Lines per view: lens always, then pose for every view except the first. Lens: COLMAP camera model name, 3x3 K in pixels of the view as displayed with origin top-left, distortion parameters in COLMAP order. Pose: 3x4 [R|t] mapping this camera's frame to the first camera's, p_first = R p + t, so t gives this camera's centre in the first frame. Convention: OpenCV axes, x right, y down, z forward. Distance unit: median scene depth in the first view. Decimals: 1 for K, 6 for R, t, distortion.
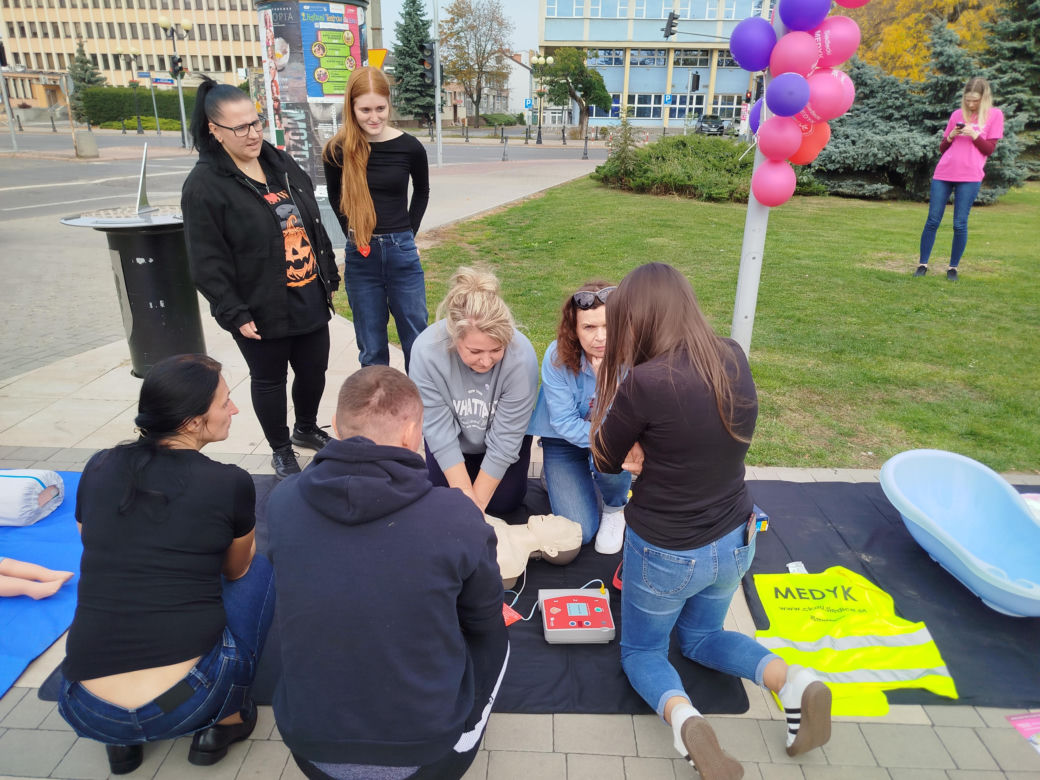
lens RADIAL K [[730.5, 0, 523.6], [0, 730.5, 381.9], [0, 0, 1]] dist [0.008698, -0.006866]
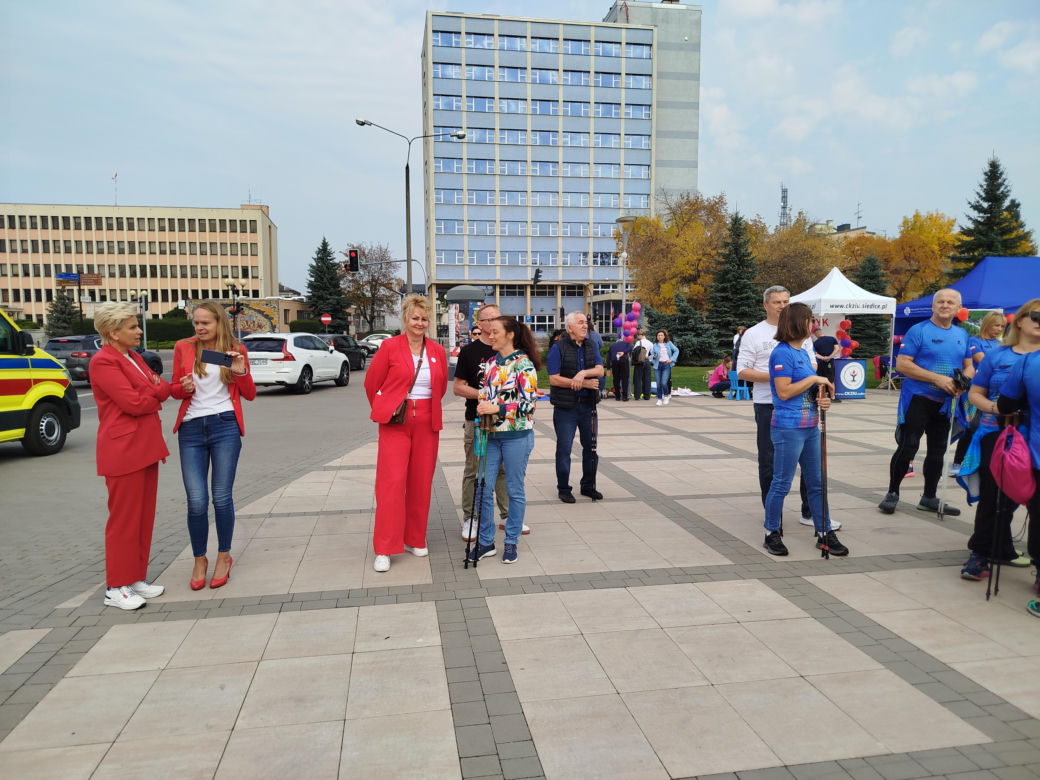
lens RADIAL K [[730.5, 0, 523.6], [0, 730.5, 381.9], [0, 0, 1]] dist [0.008698, -0.006866]
pose [[0.977895, -0.033566, 0.206382, -0.097134], [0.088793, 0.960278, -0.264543, 0.086050], [-0.189305, 0.277021, 0.942031, -0.248431]]
